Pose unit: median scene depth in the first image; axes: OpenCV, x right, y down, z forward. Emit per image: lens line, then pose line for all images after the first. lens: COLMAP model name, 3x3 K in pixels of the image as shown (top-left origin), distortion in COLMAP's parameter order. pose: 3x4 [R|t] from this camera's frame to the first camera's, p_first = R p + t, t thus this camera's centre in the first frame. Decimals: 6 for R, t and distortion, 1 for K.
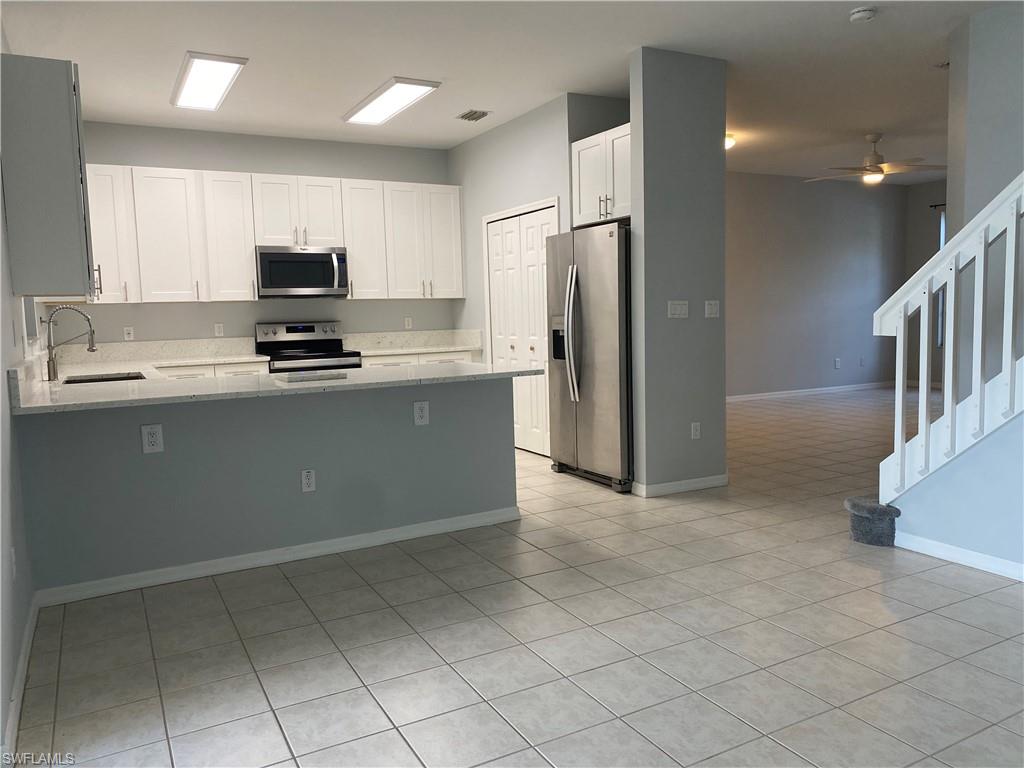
lens RADIAL K [[781.7, 0, 528.6], [0, 781.7, 388.2], [0, 0, 1]] dist [0.046196, -0.035567]
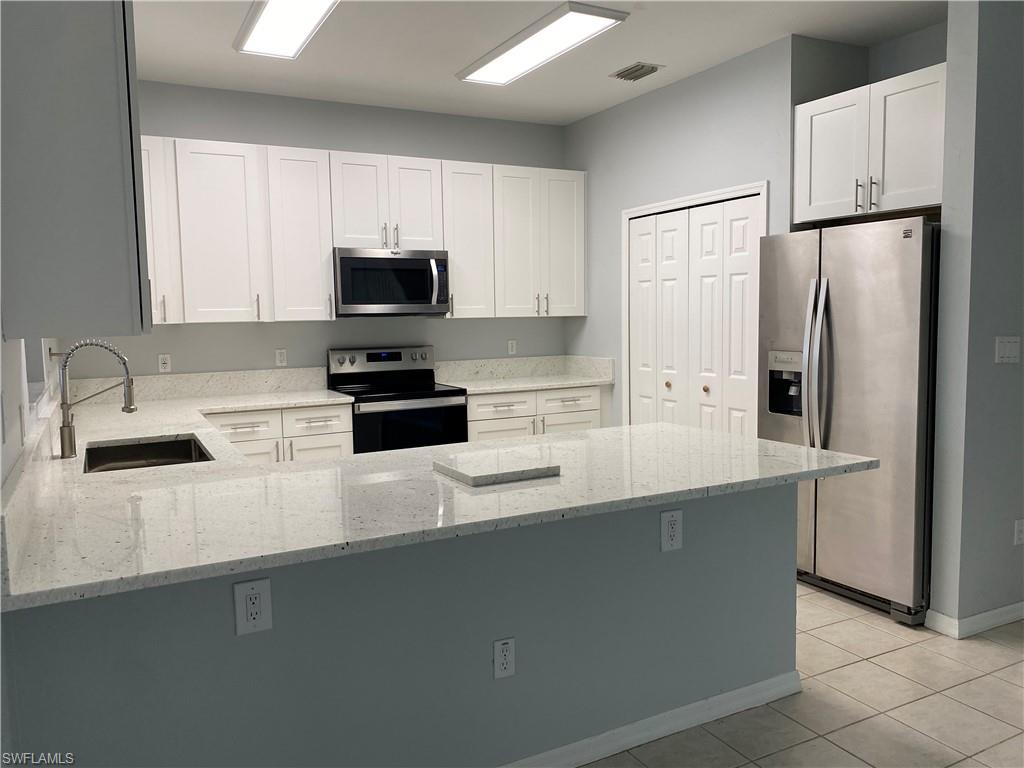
lens RADIAL K [[781.7, 0, 511.4], [0, 781.7, 382.1], [0, 0, 1]] dist [0.046196, -0.035567]
pose [[0.999745, 0.012084, -0.019052, -0.168540], [-0.012248, 0.999889, -0.008537, -0.050442], [0.018946, 0.008768, 0.999782, 0.267522]]
